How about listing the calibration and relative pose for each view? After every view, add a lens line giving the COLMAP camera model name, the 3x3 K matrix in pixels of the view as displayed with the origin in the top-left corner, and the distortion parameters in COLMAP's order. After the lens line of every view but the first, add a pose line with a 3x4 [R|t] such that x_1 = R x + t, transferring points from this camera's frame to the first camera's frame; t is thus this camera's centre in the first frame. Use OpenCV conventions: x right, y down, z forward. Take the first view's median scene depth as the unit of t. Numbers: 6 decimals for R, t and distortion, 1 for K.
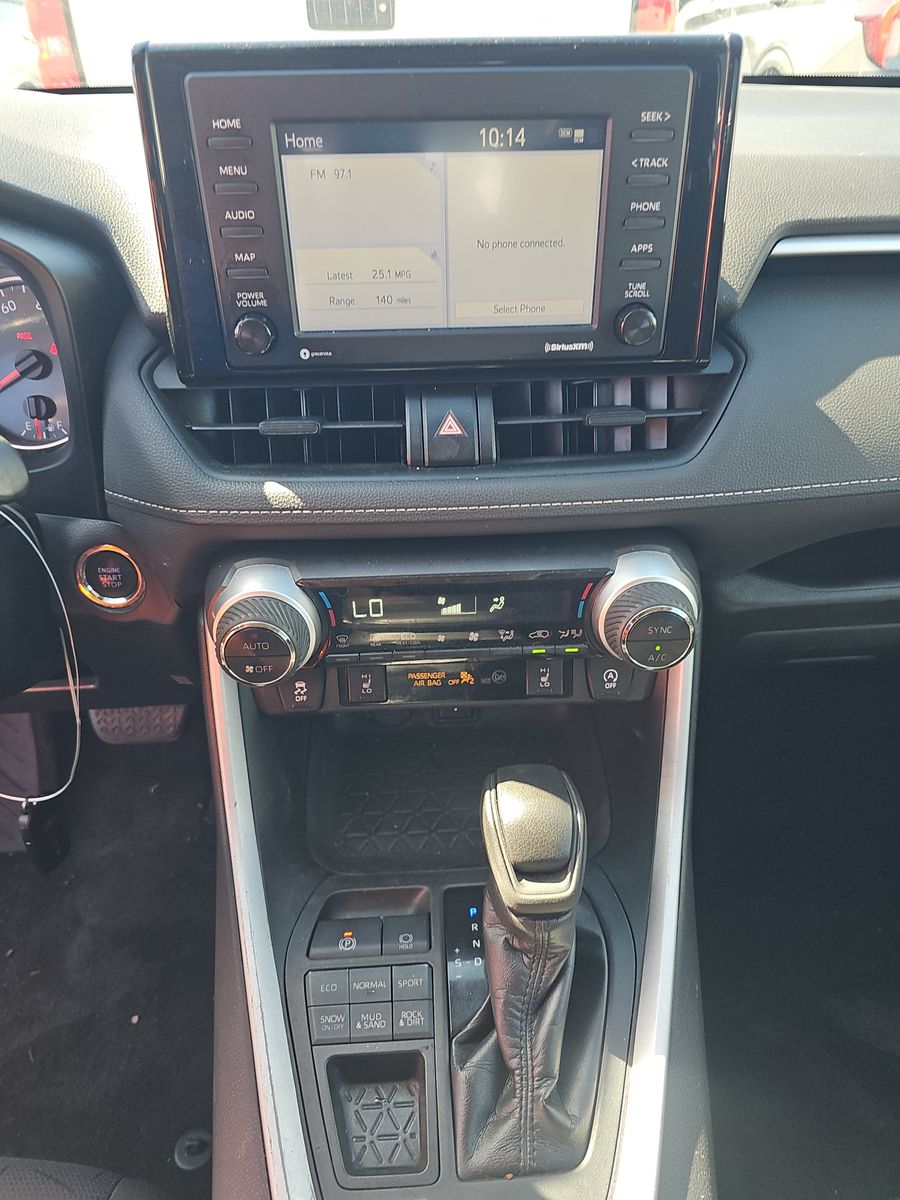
lens RADIAL K [[792.1, 0, 441.7], [0, 792.1, 599.7], [0, 0, 1]] dist [0.017392, -0.026519]
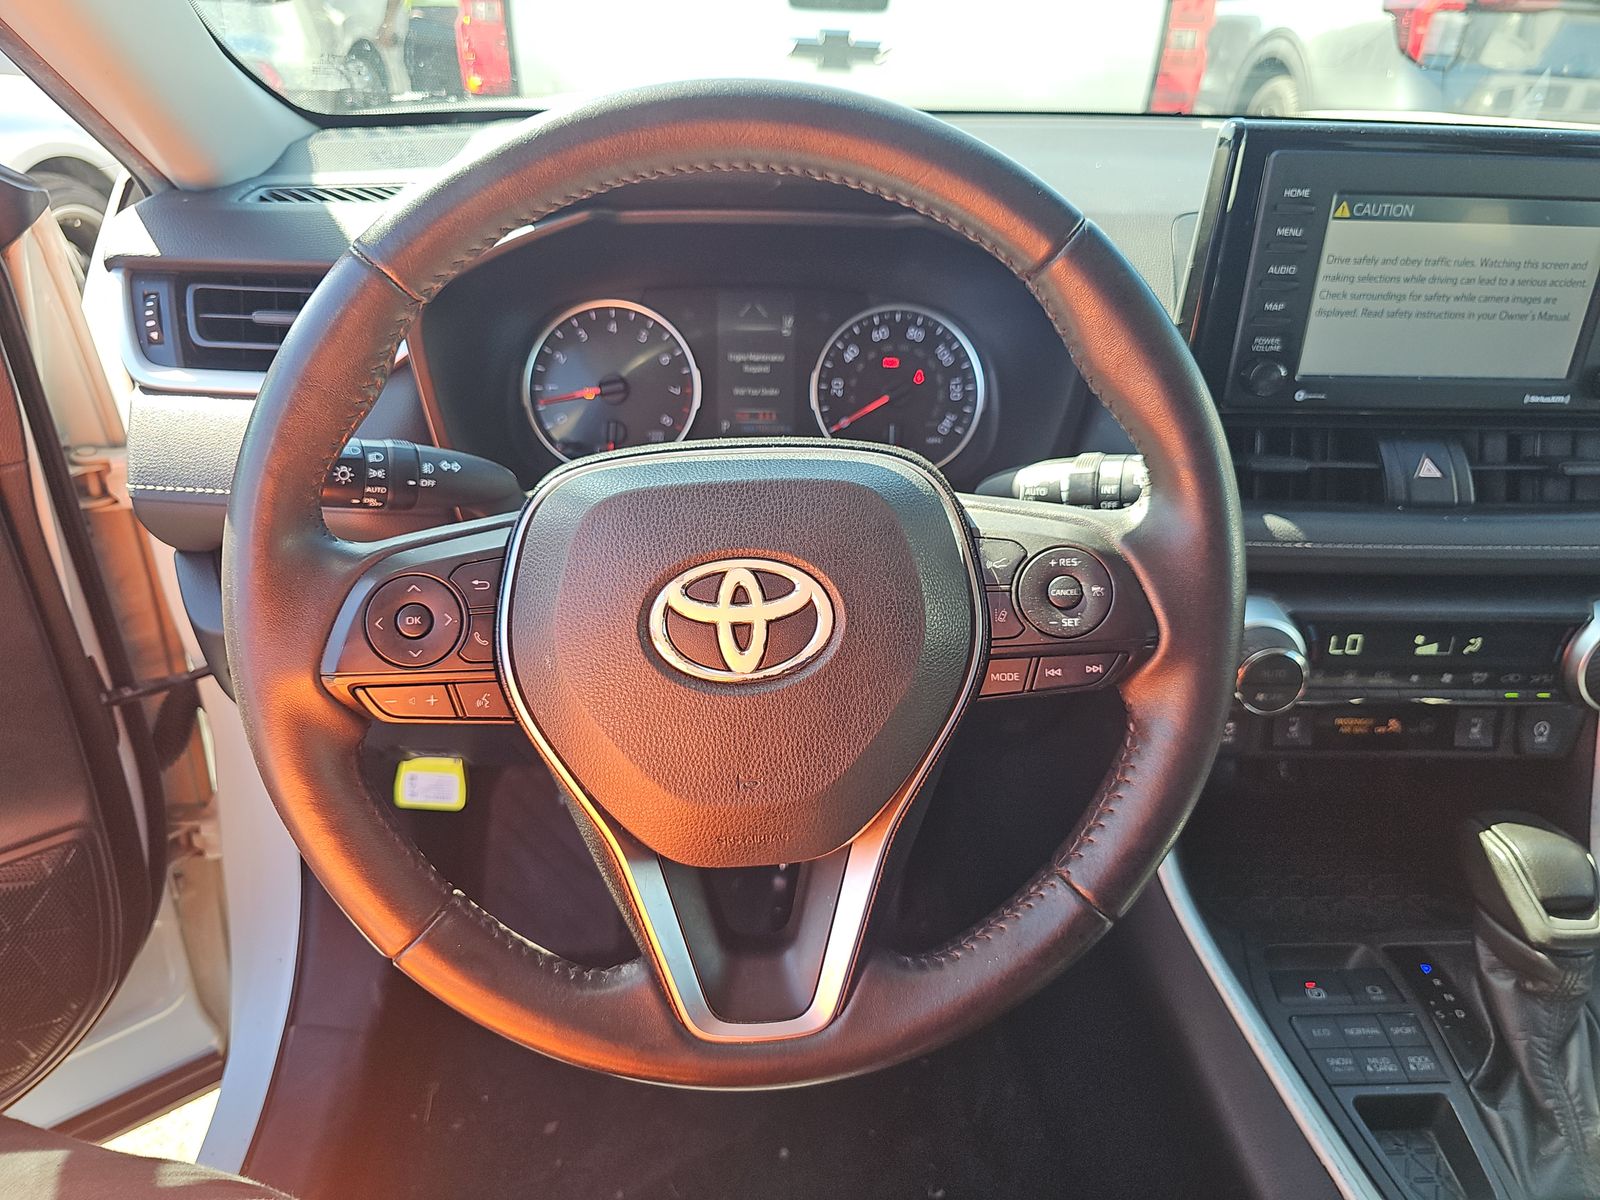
lens RADIAL K [[1056.2, 0, 800.5], [0, 1056.2, 583.0], [0, 0, 1]] dist [0.017392, -0.026519]
pose [[0.999207, 0.039495, 0.005069, -0.806895], [-0.038683, 0.993001, -0.111594, 0.111994], [-0.009441, 0.111310, 0.993741, -0.339009]]
